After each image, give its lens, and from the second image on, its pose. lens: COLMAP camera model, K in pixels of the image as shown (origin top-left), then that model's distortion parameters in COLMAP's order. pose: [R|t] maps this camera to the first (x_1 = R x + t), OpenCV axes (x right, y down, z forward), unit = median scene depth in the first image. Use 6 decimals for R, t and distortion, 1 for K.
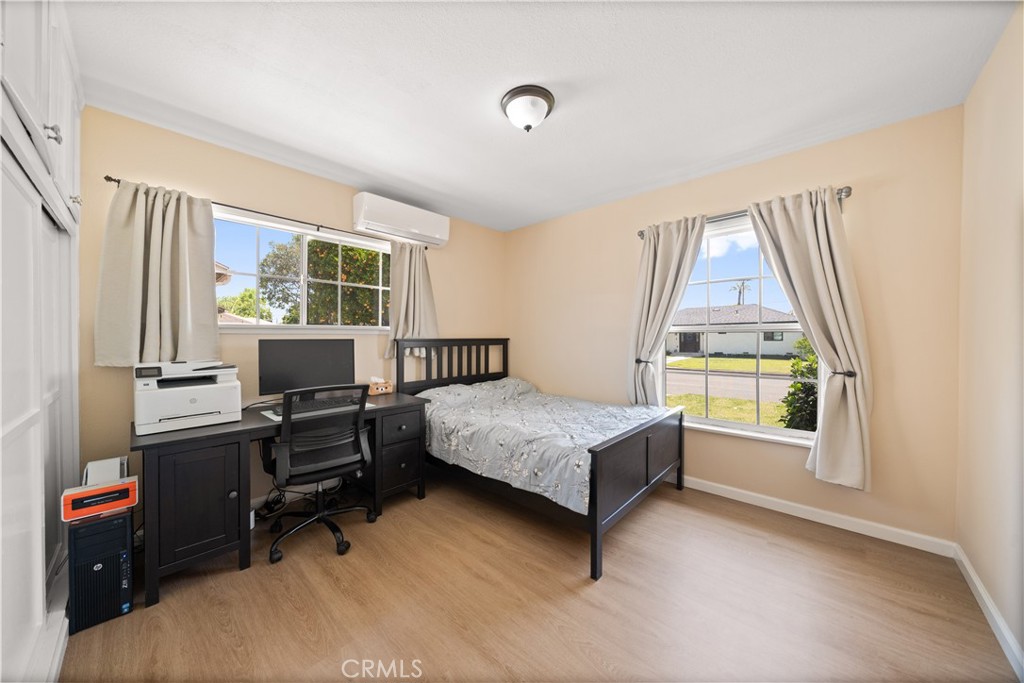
lens RADIAL K [[348.0, 0, 509.0], [0, 348.0, 340.1], [0, 0, 1]] dist [-0.001691, -0.000151]
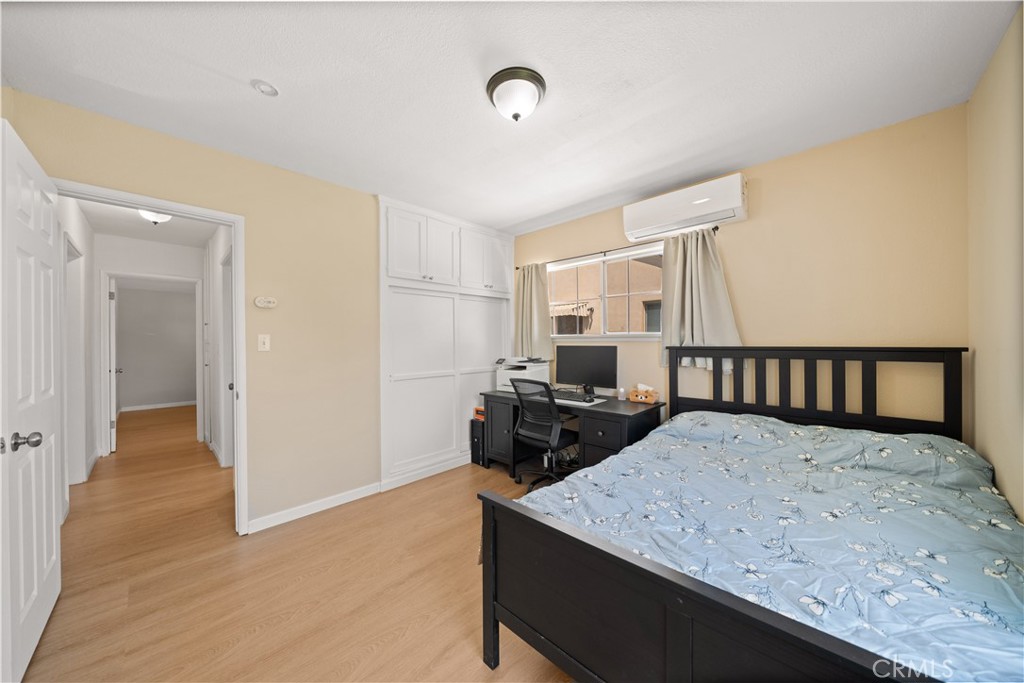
lens RADIAL K [[348.0, 0, 509.2], [0, 348.0, 341.2], [0, 0, 1]] dist [-0.001691, -0.000151]
pose [[-0.019111, 0.000095, -0.999817, 0.564319], [-0.004108, 0.999992, 0.000173, -0.014211], [0.999809, 0.004111, -0.019110, 0.586917]]
